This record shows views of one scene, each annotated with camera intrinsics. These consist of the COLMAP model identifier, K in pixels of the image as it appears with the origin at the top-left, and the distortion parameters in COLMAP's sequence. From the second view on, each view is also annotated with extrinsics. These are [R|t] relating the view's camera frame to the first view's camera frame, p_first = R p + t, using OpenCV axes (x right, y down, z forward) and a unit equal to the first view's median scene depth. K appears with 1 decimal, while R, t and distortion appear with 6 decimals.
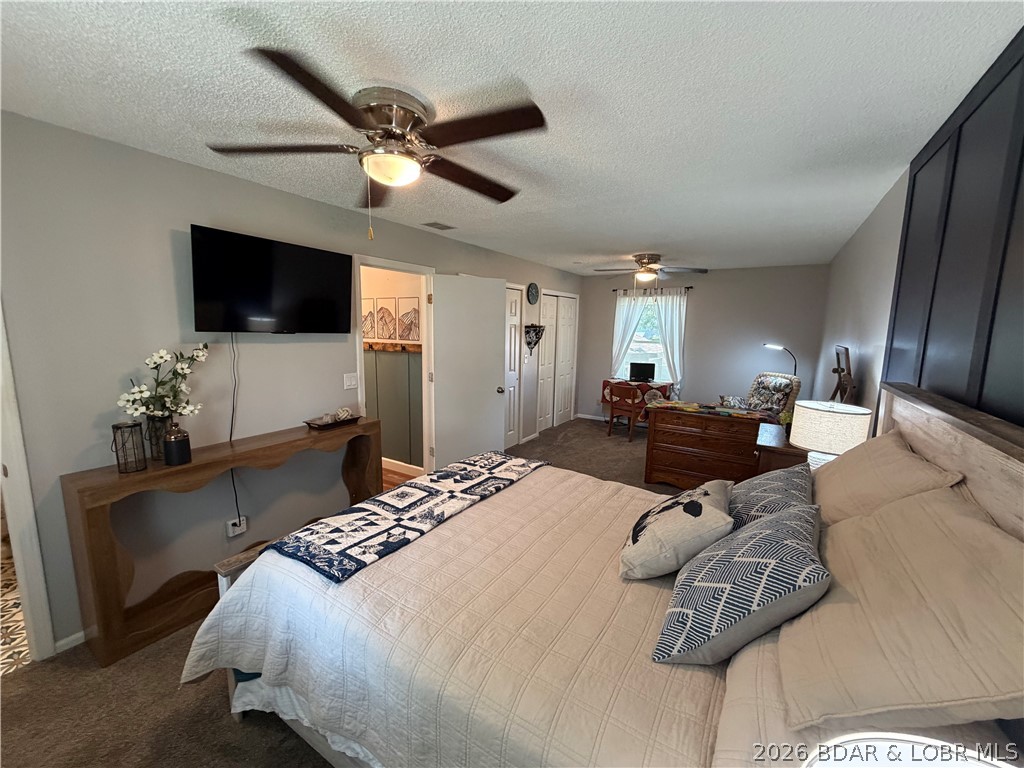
lens RADIAL K [[406.2, 0, 512.0], [0, 406.2, 384.0], [0, 0, 1]] dist [-0.011842, 0.000030]
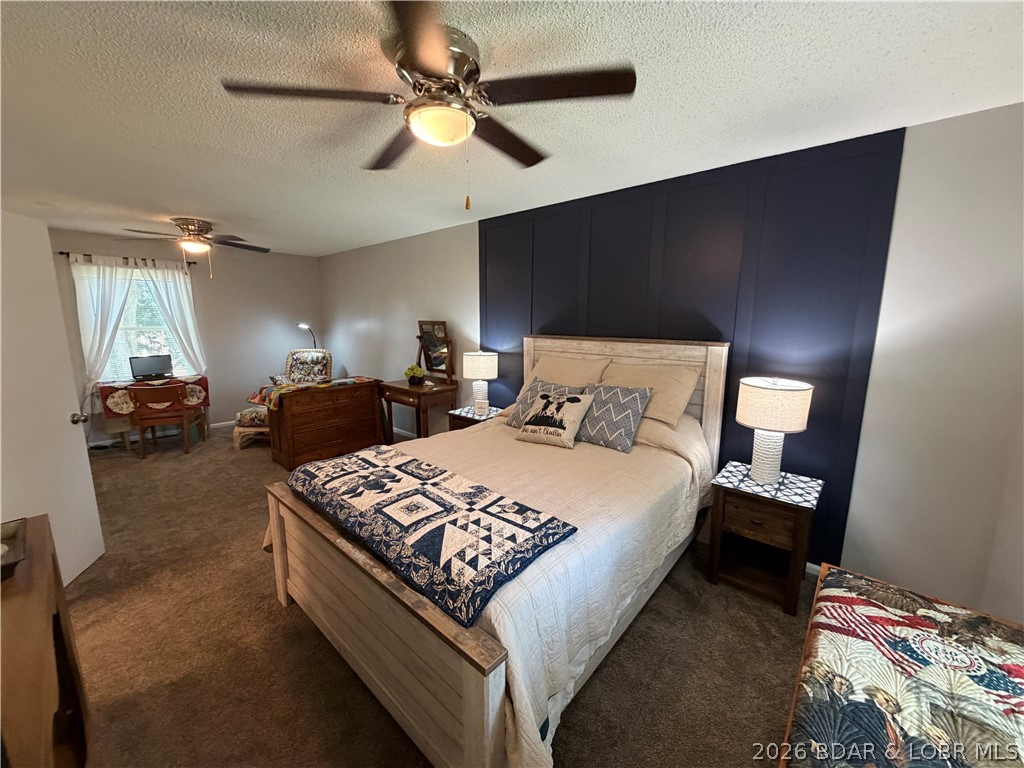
lens RADIAL K [[406.2, 0, 512.0], [0, 406.2, 384.0], [0, 0, 1]] dist [-0.011842, 0.000030]
pose [[0.163511, -0.178754, 0.970212, -0.916391], [0.136168, 0.978124, 0.157263, -0.074513], [-0.977099, 0.106398, 0.184275, 0.560338]]
